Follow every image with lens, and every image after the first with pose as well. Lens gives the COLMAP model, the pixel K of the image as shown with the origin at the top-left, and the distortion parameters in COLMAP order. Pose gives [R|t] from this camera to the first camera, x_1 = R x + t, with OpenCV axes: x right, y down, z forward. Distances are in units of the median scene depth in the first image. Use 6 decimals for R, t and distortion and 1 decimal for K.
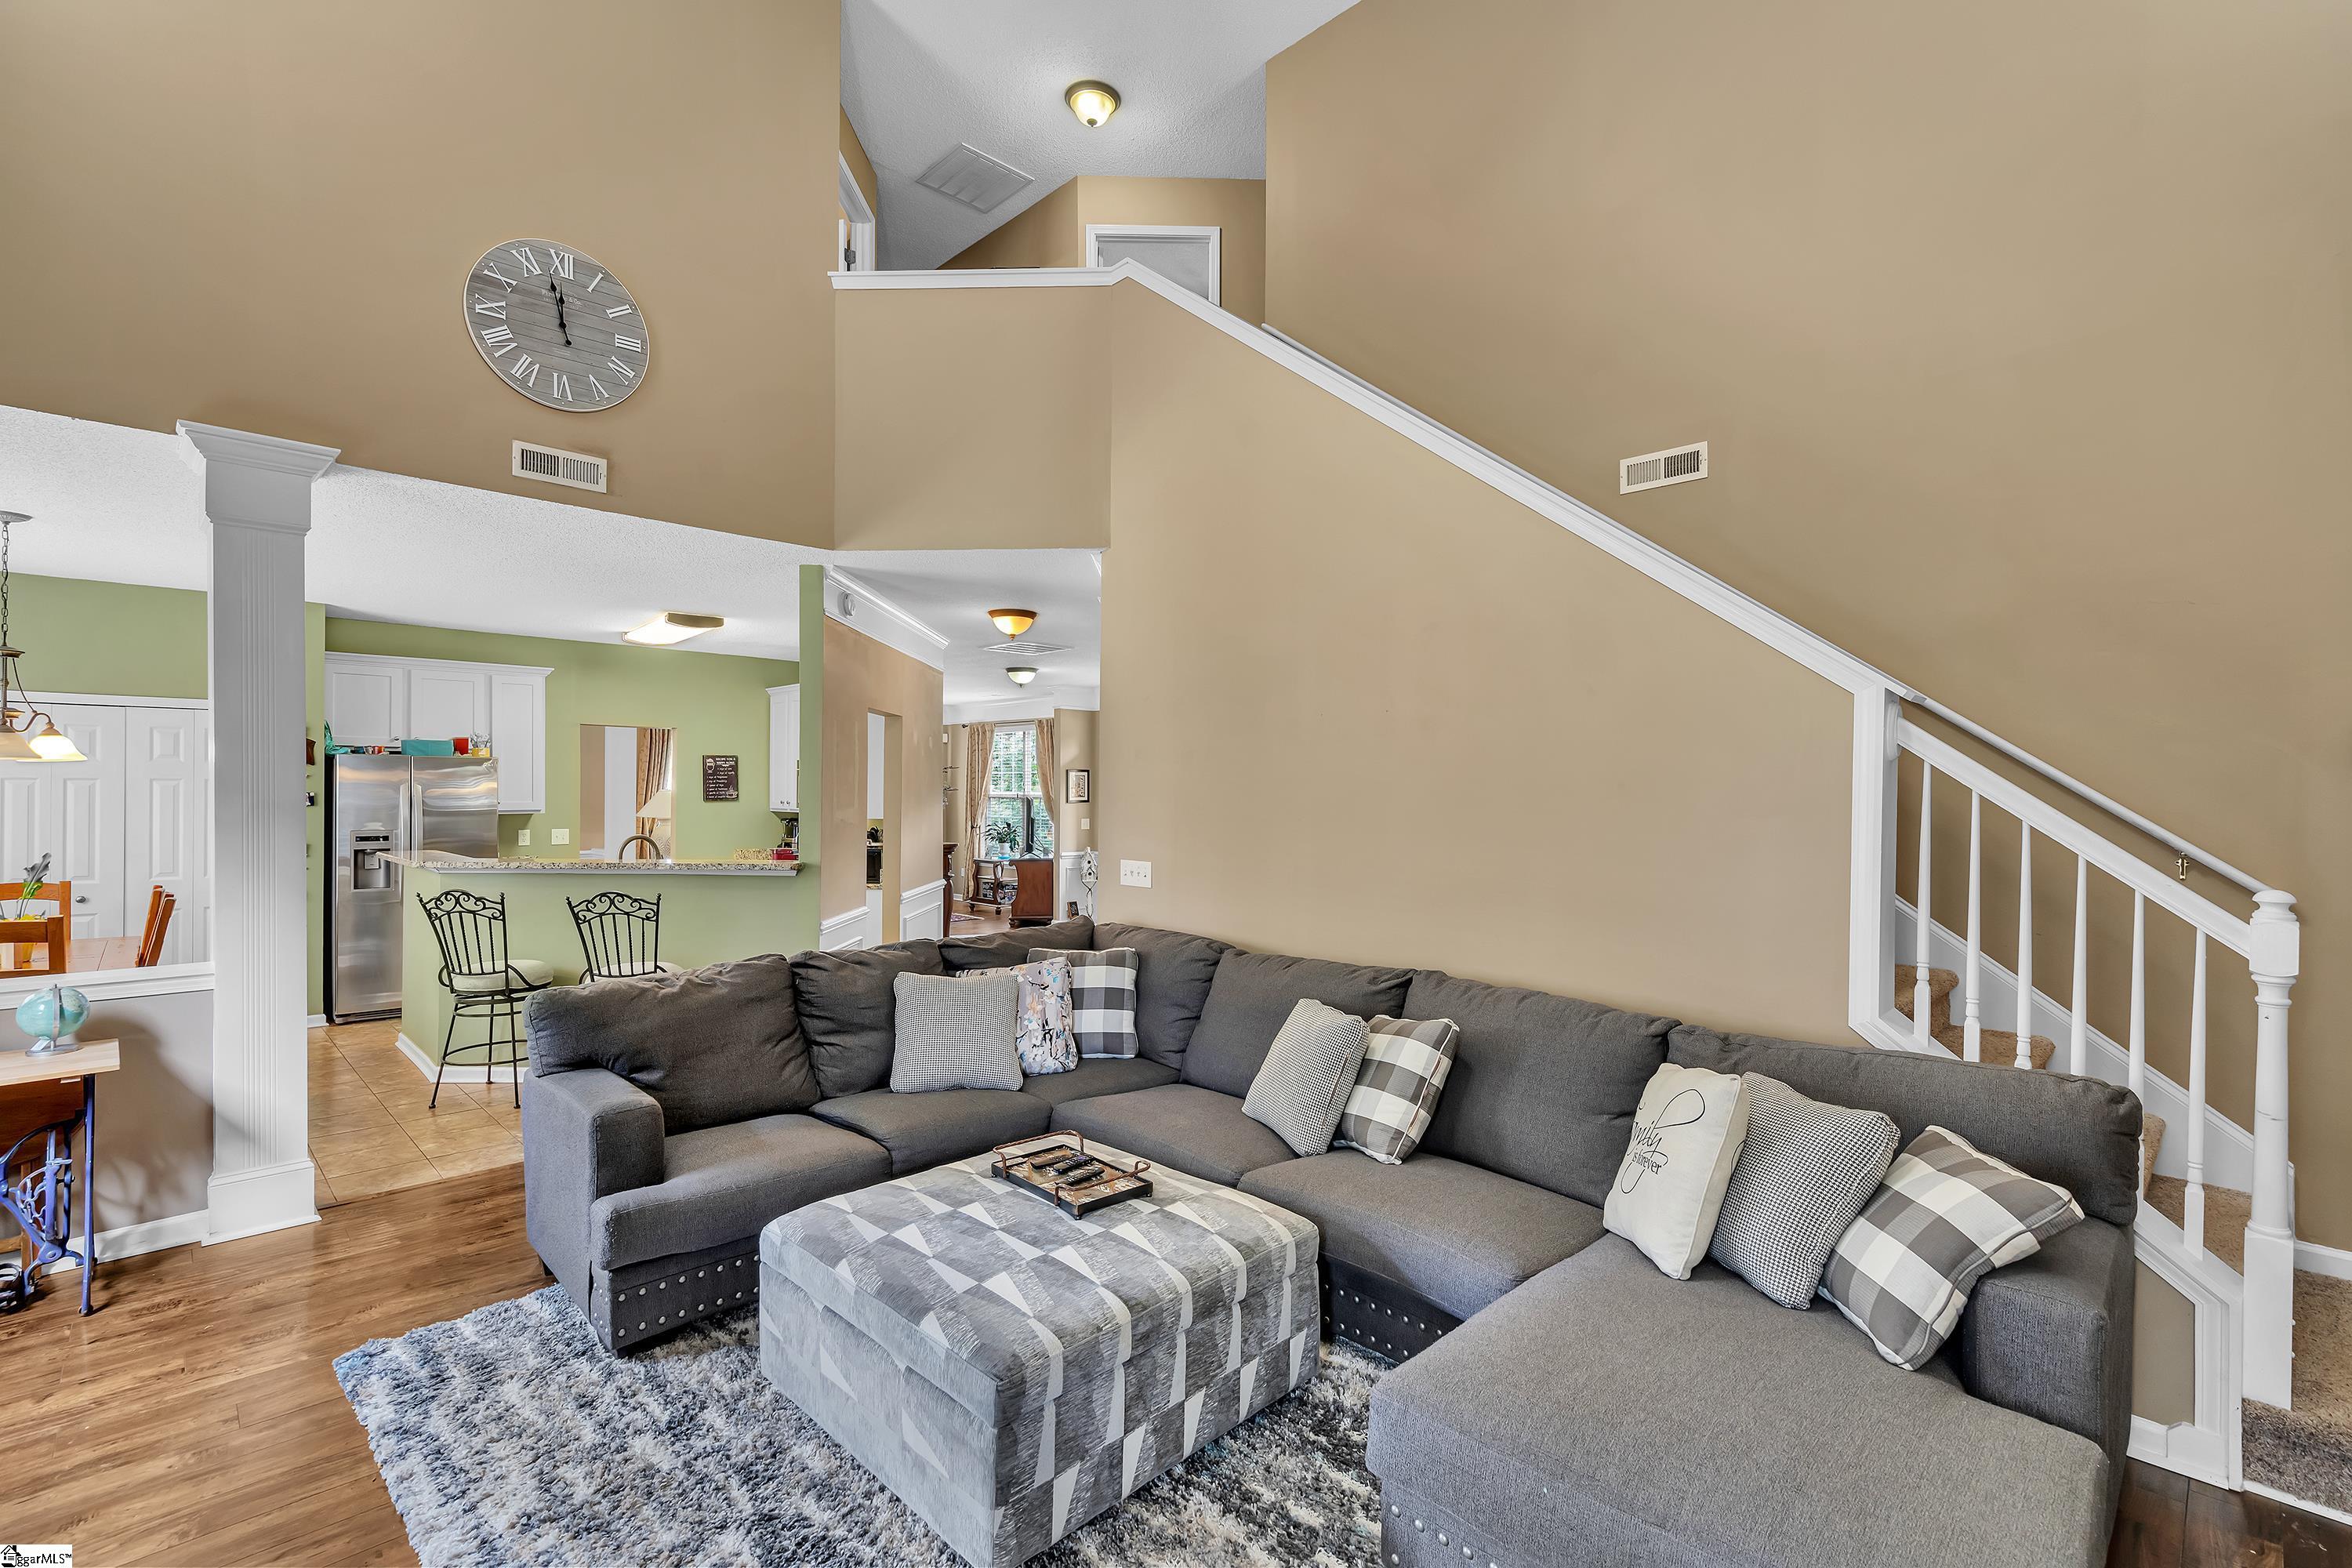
lens RADIAL K [[1052.8, 0, 1176.5], [0, 1052.8, 790.1], [0, 0, 1]] dist [-0.002449, 0.000122]
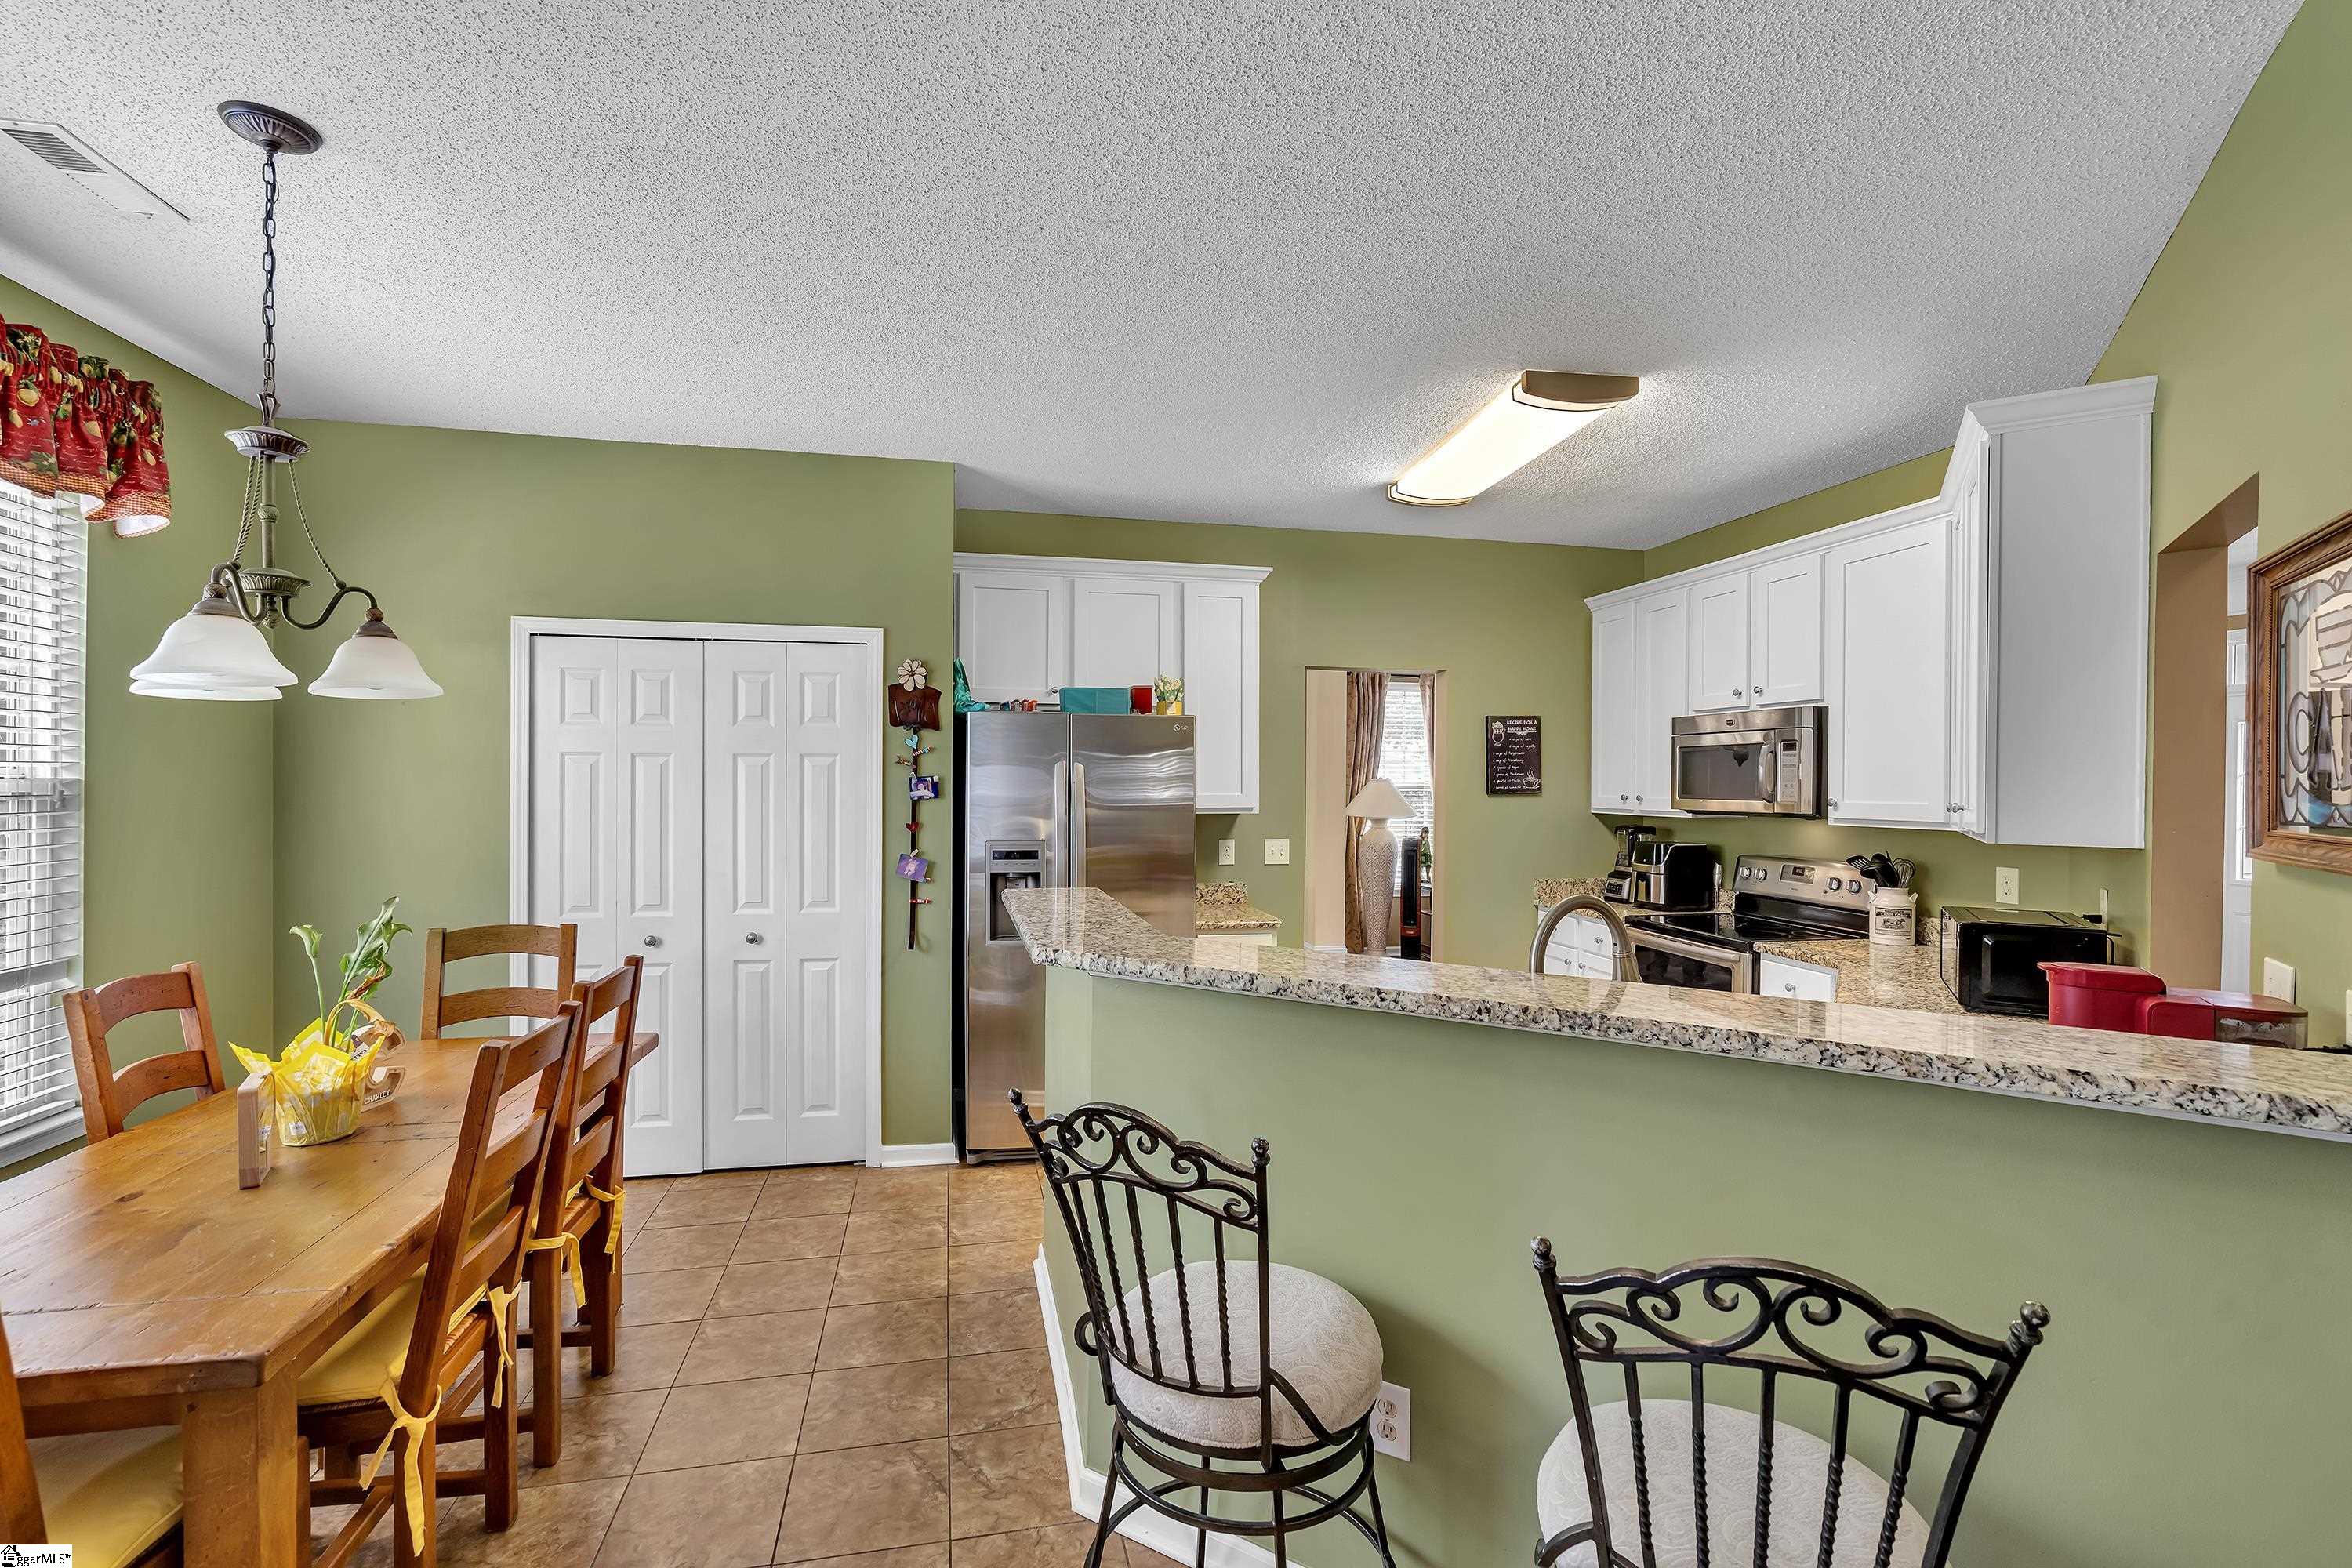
lens RADIAL K [[1052.8, 0, 1176.5], [0, 1052.8, 790.1], [0, 0, 1]] dist [-0.002449, 0.000122]
pose [[0.842849, 0.004208, -0.538133, -0.515770], [-0.001497, 0.999984, 0.005474, 0.009271], [0.538147, -0.003808, 0.842842, 0.764409]]
